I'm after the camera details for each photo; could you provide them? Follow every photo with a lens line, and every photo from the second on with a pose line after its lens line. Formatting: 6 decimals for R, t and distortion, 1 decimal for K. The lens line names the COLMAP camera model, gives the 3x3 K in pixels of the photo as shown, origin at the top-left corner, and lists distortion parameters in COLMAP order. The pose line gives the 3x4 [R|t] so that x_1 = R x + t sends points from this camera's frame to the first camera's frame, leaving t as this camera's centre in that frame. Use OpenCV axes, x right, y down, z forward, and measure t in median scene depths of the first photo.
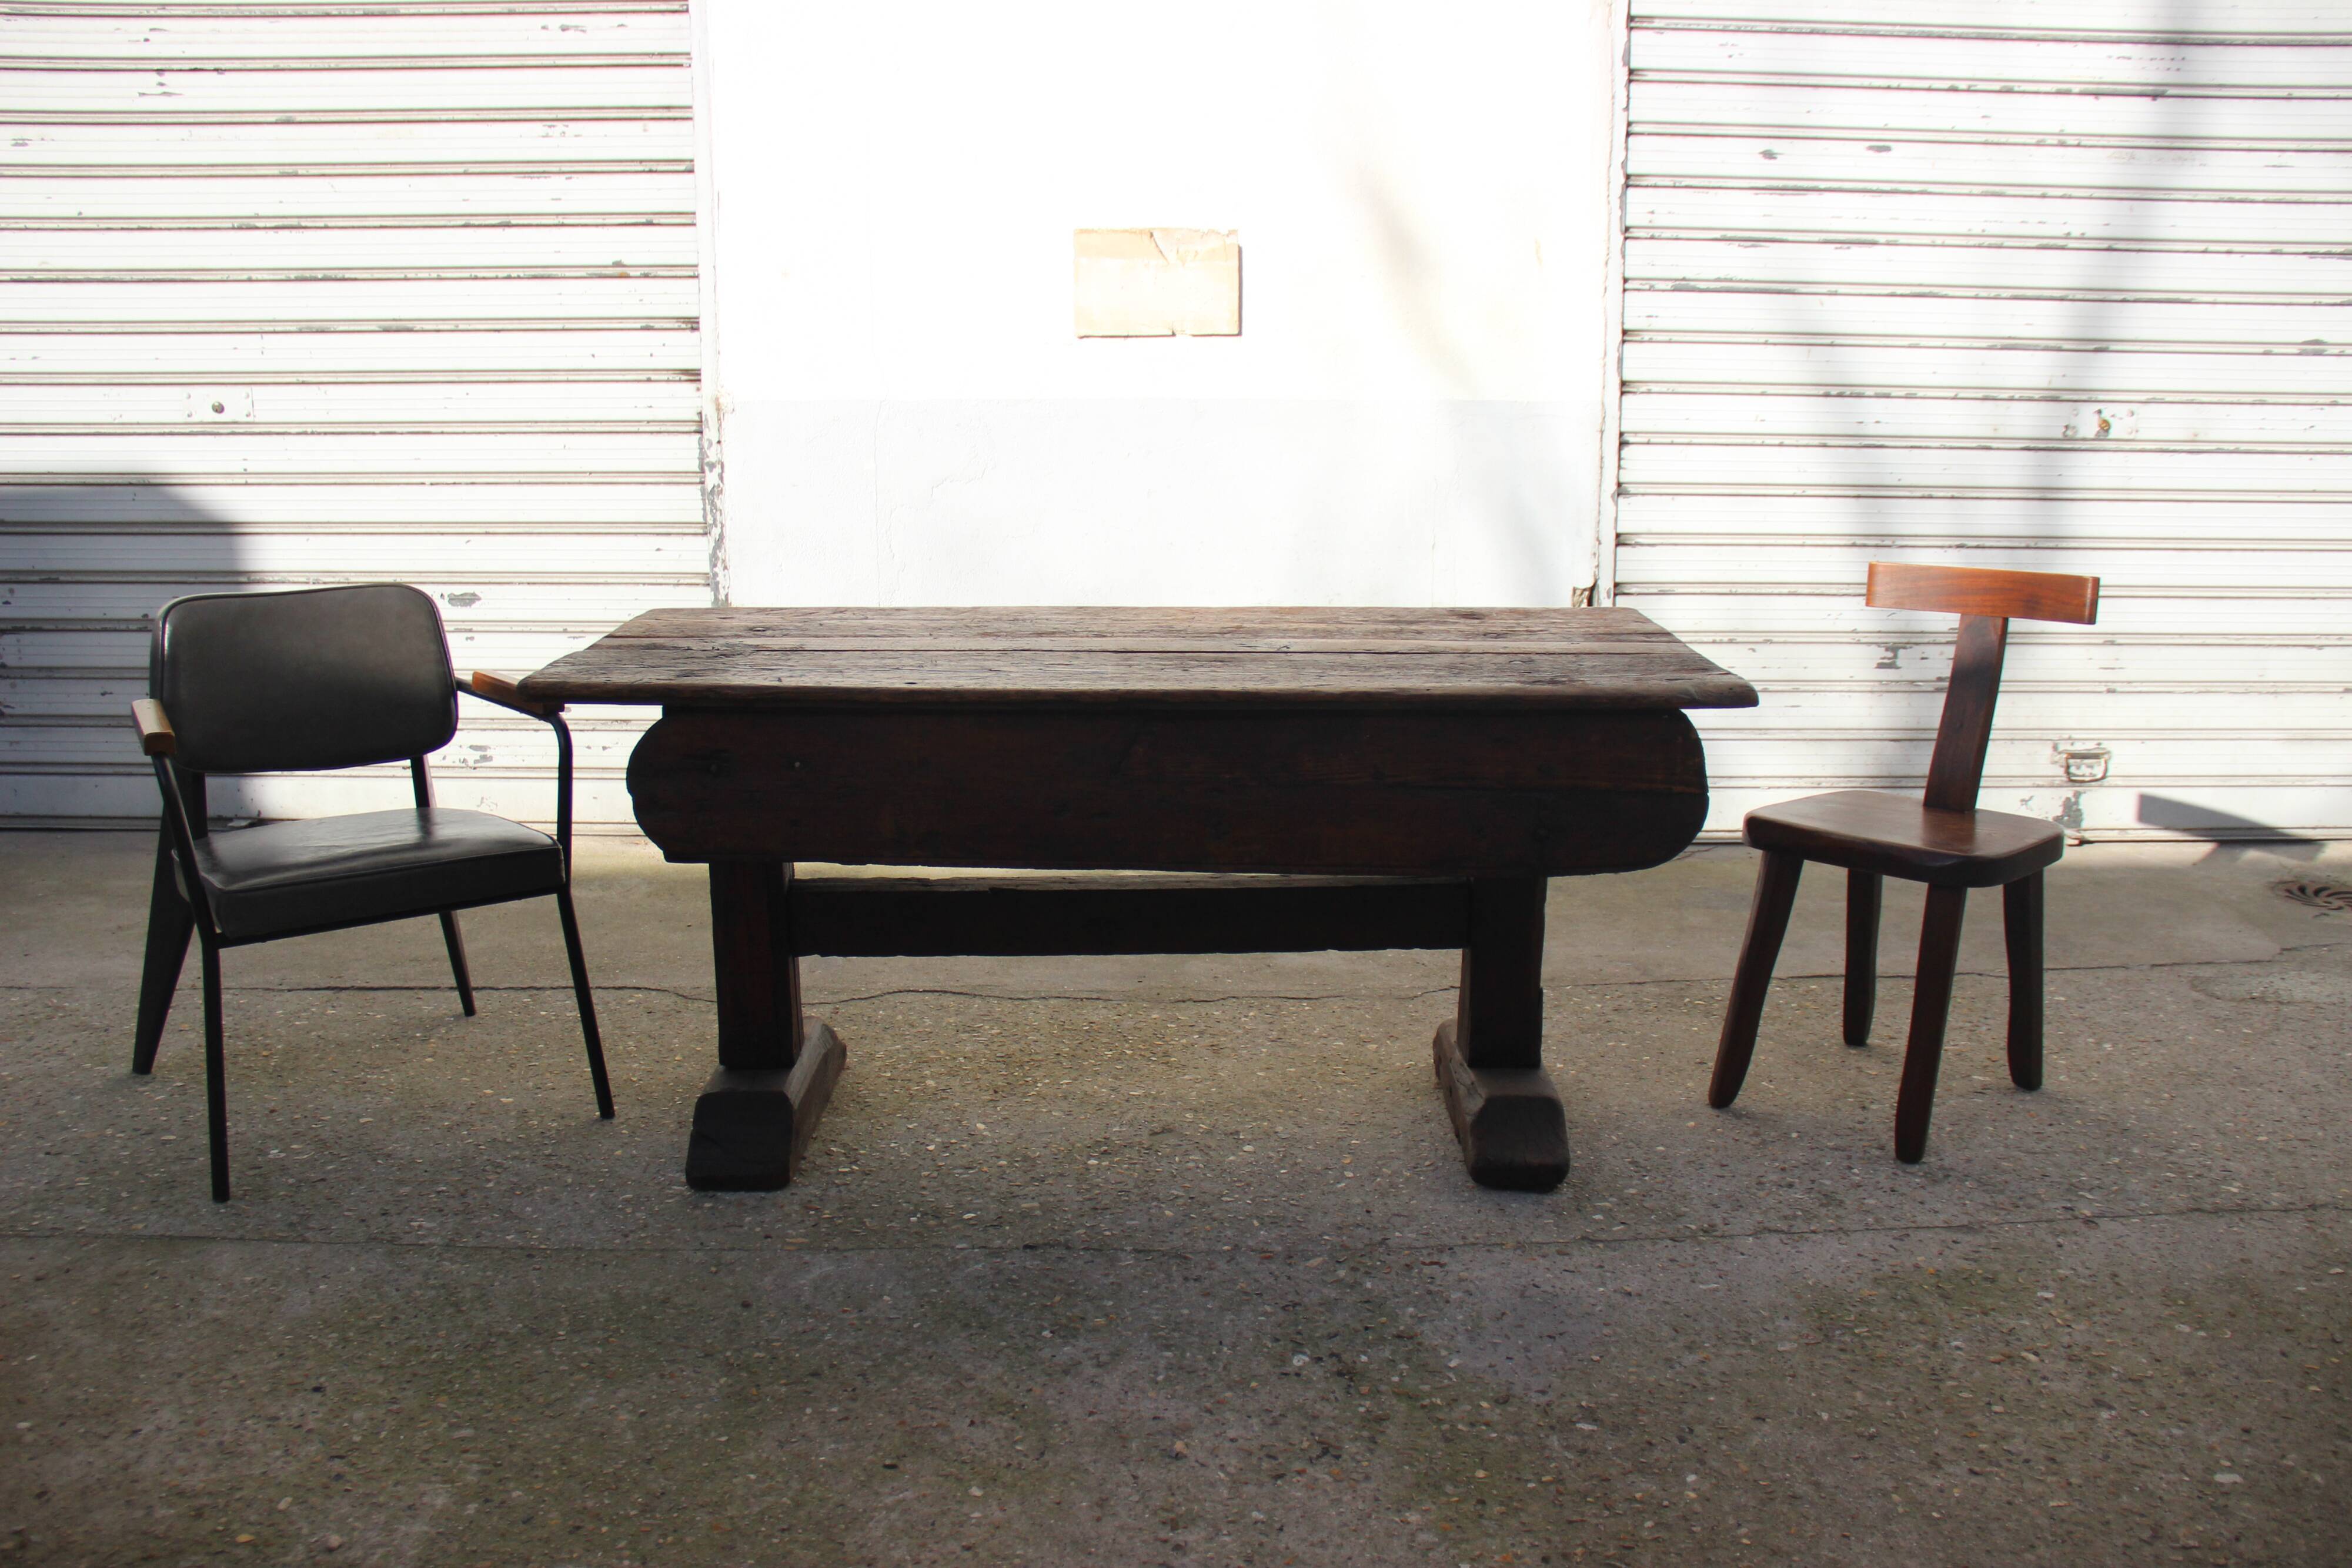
lens RADIAL K [[1964.8, 0, 1173.0], [0, 1964.8, 748.0], [0, 0, 1]] dist [-0.182390, 0.148375]
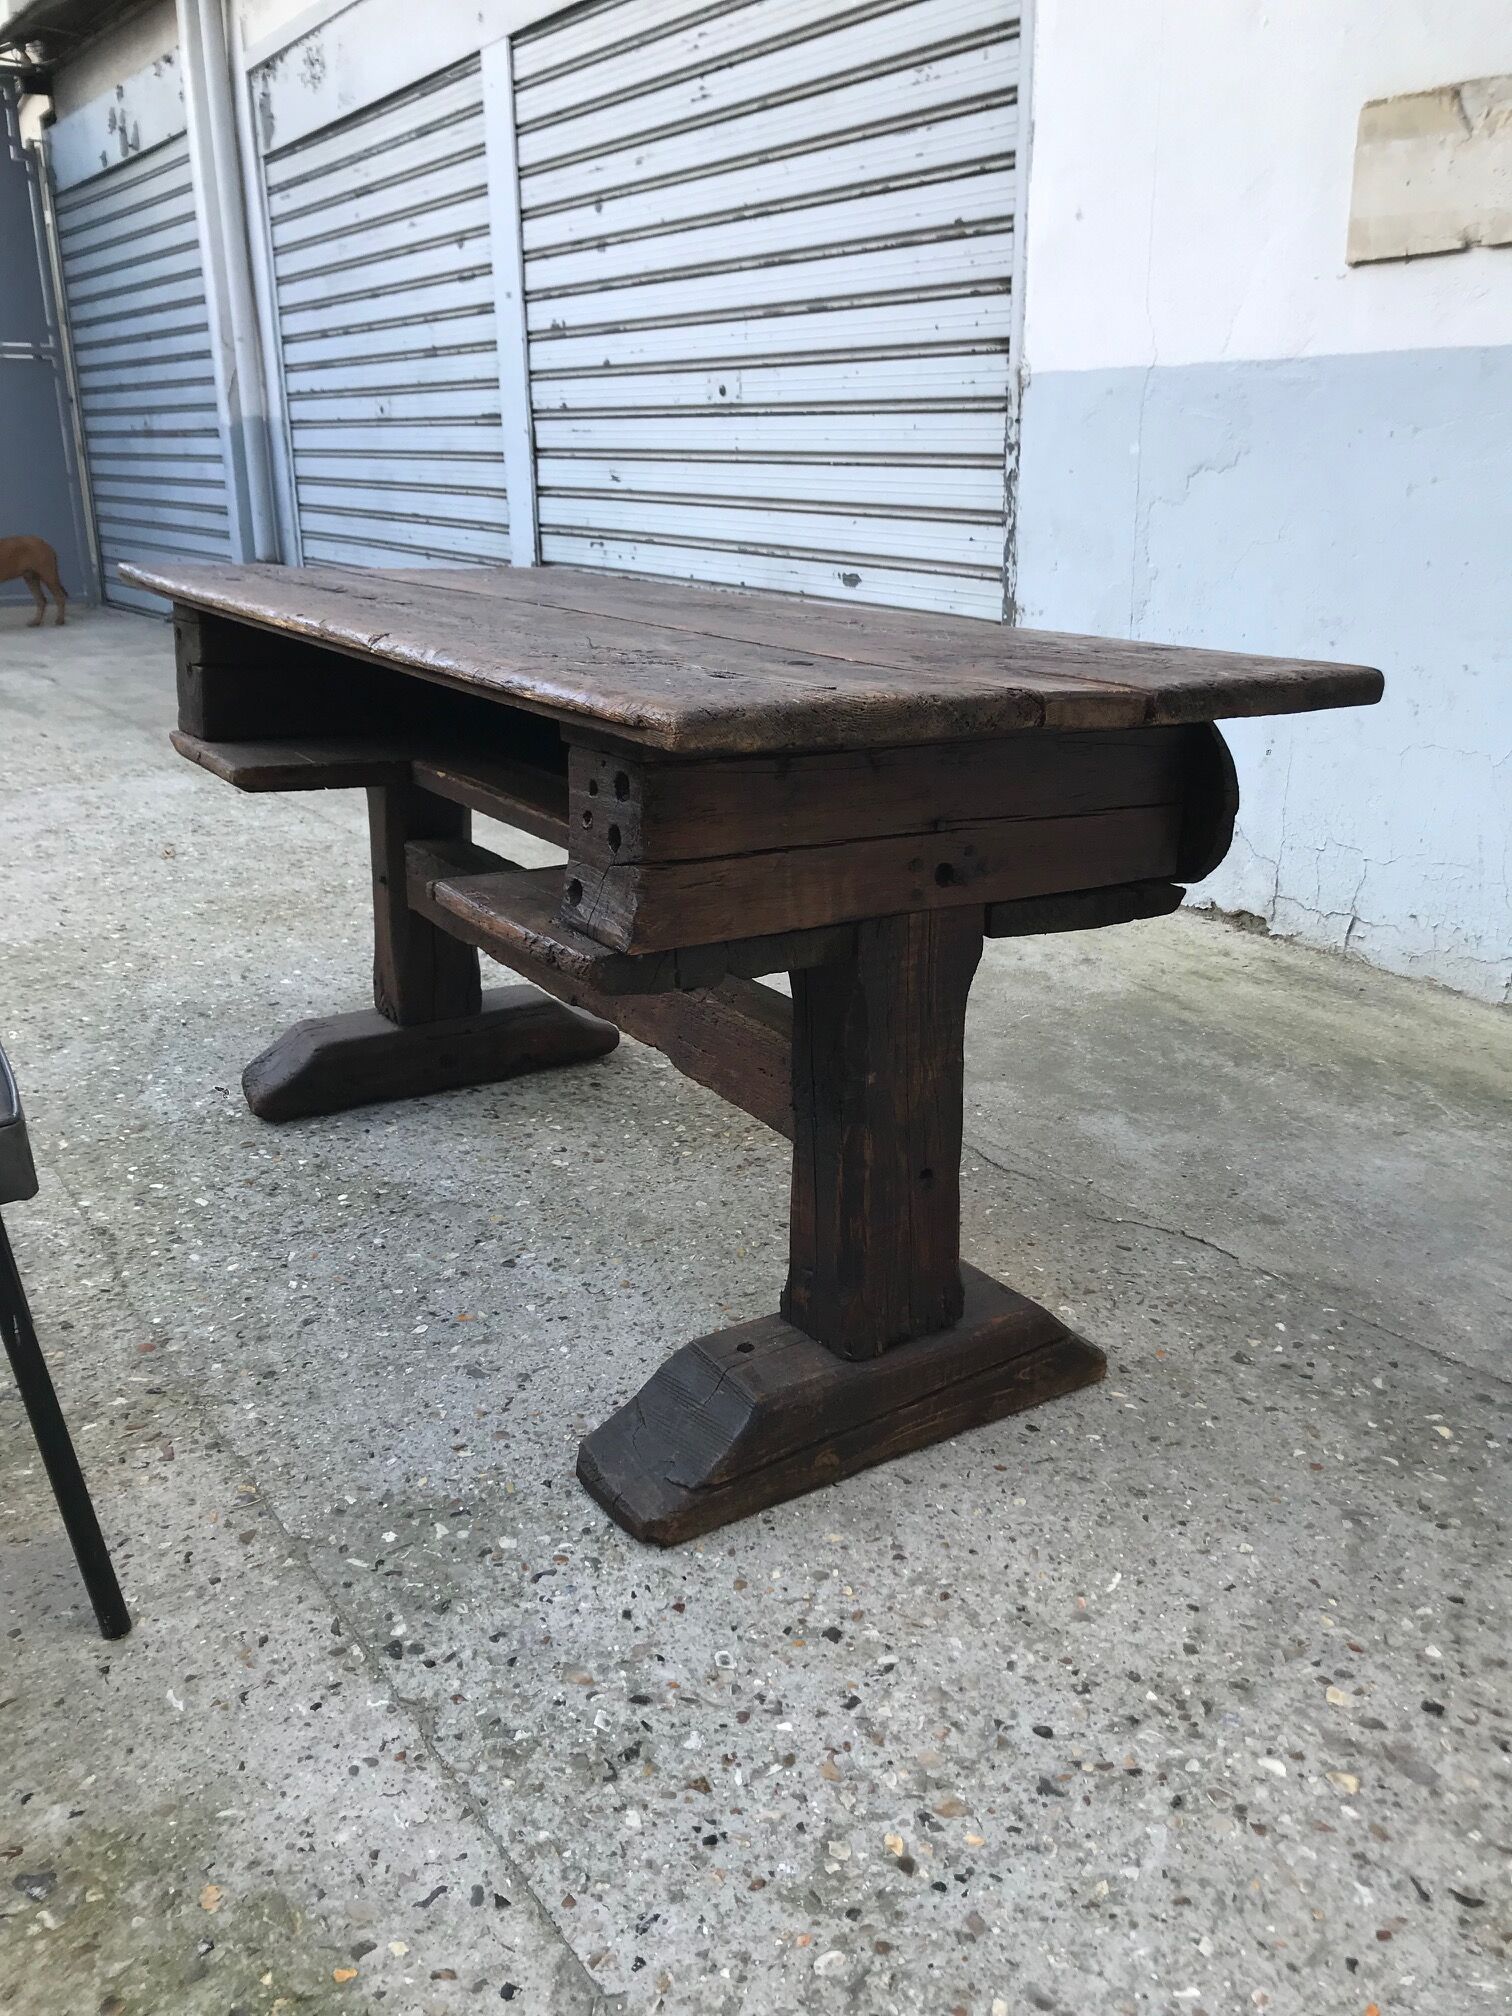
lens RADIAL K [[1642.8, 0, 757.2], [0, 1642.8, 988.1], [0, 0, 1]] dist [0.008027, -0.004902]
pose [[0.534662, 0.257979, -0.804725, 0.402303], [-0.155918, 0.966030, 0.206098, -0.039221], [0.830558, 0.015279, 0.556723, 0.467818]]
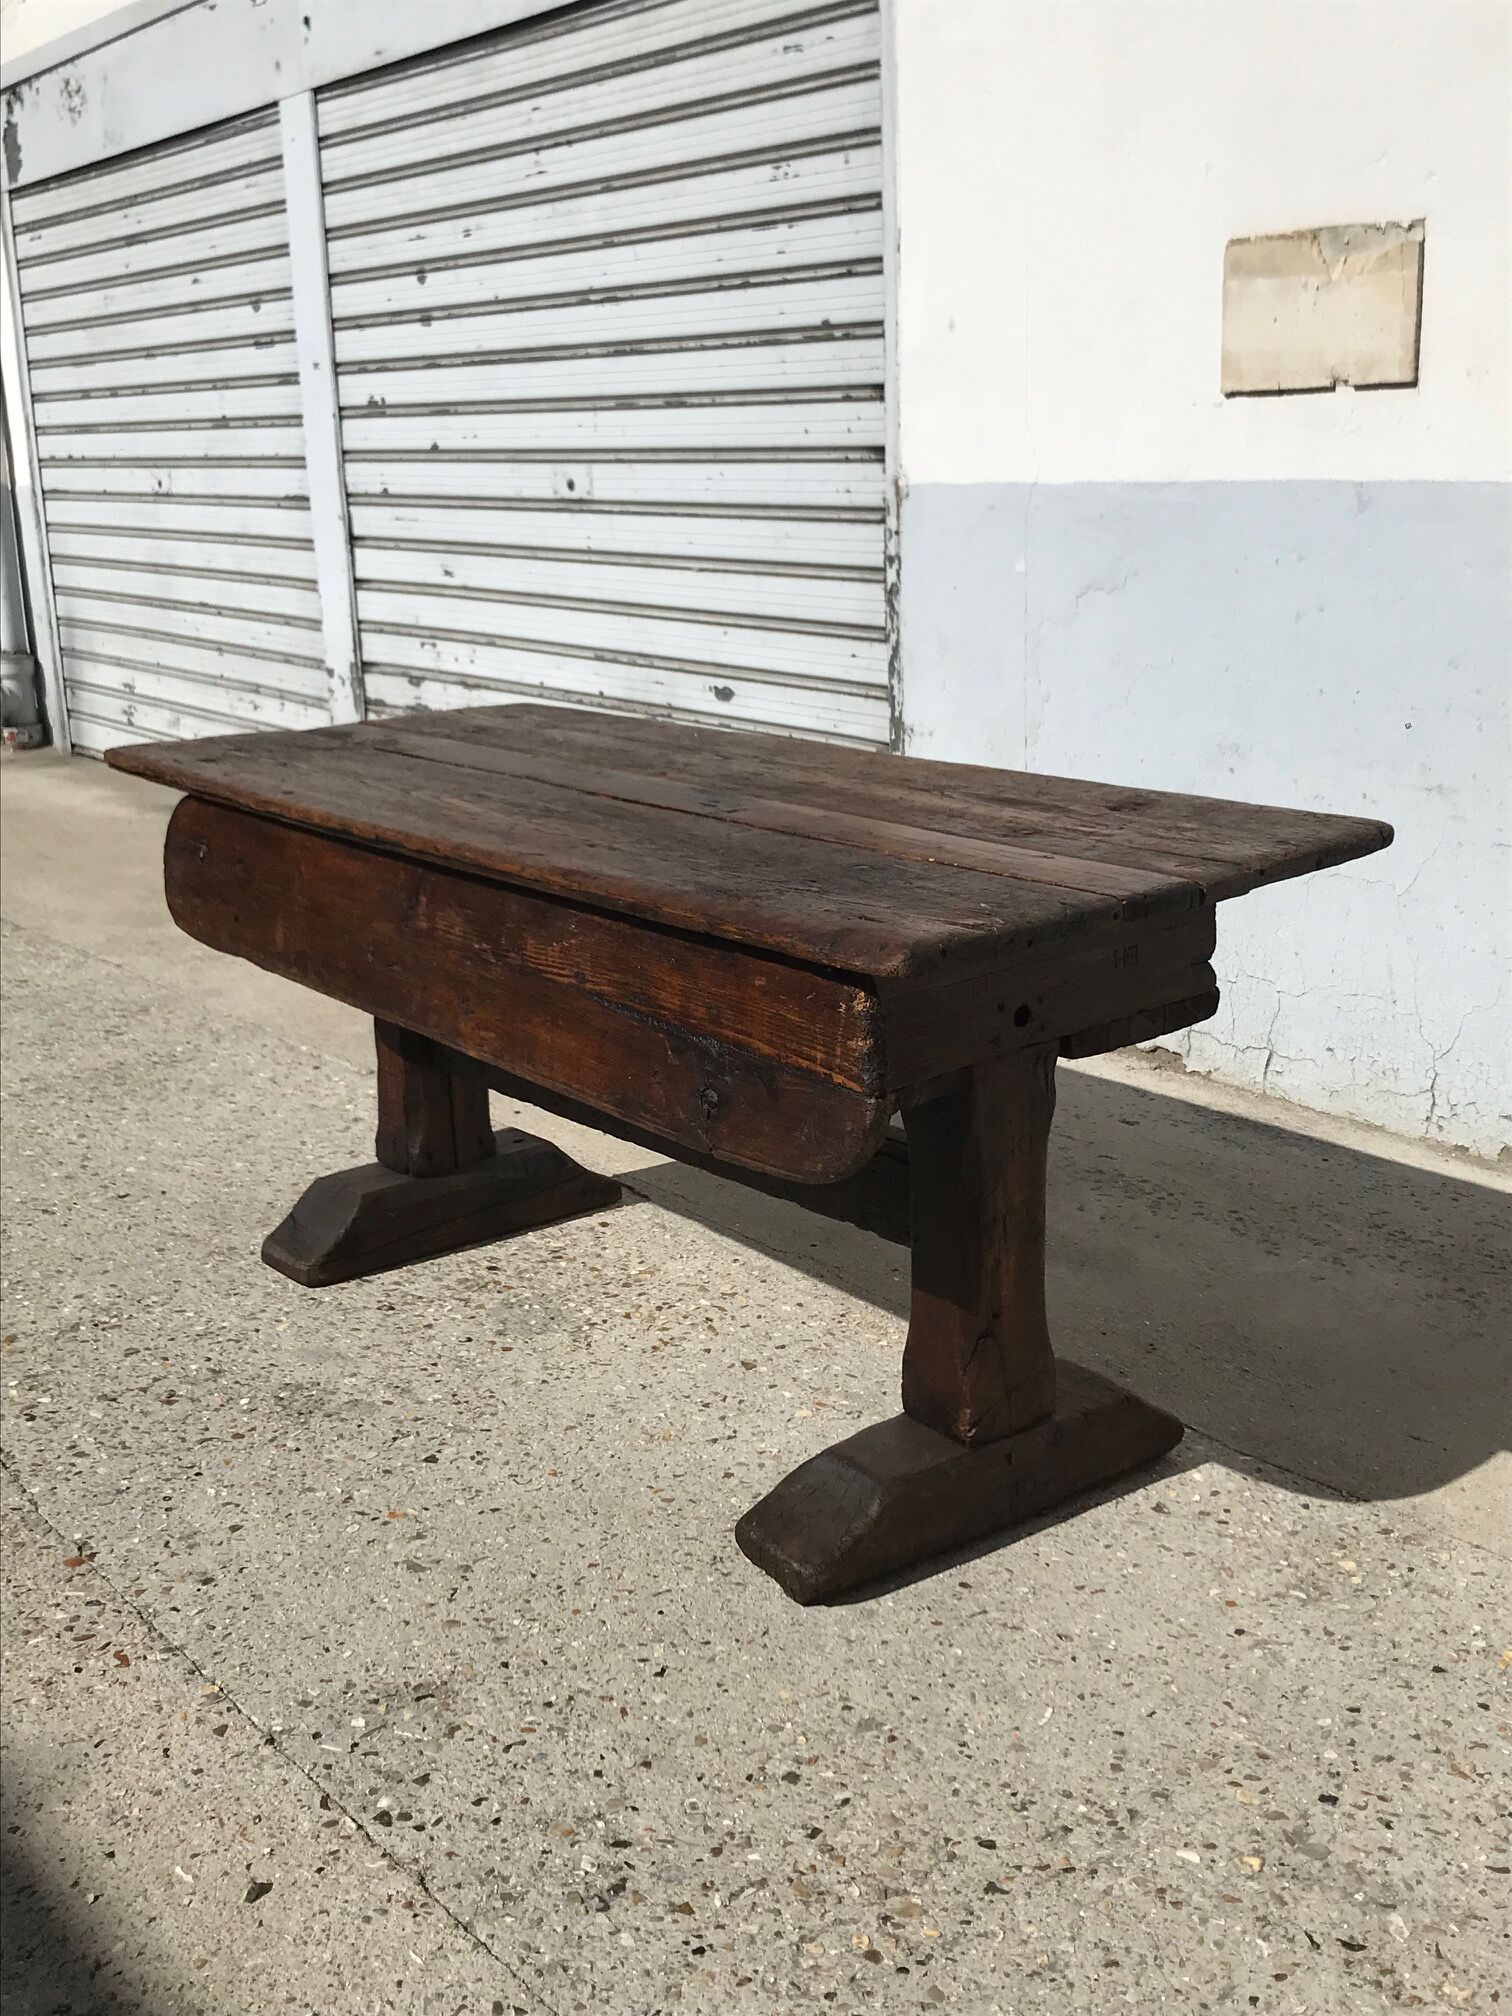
lens RADIAL K [[2054.1, 0, 754.5], [0, 2054.1, 965.1], [0, 0, 1]] dist [0.121091, -0.361907]
pose [[0.604501, 0.175543, -0.777022, 0.483353], [-0.129694, 0.984091, 0.121425, -0.071790], [0.785976, 0.027373, 0.617651, 0.386024]]
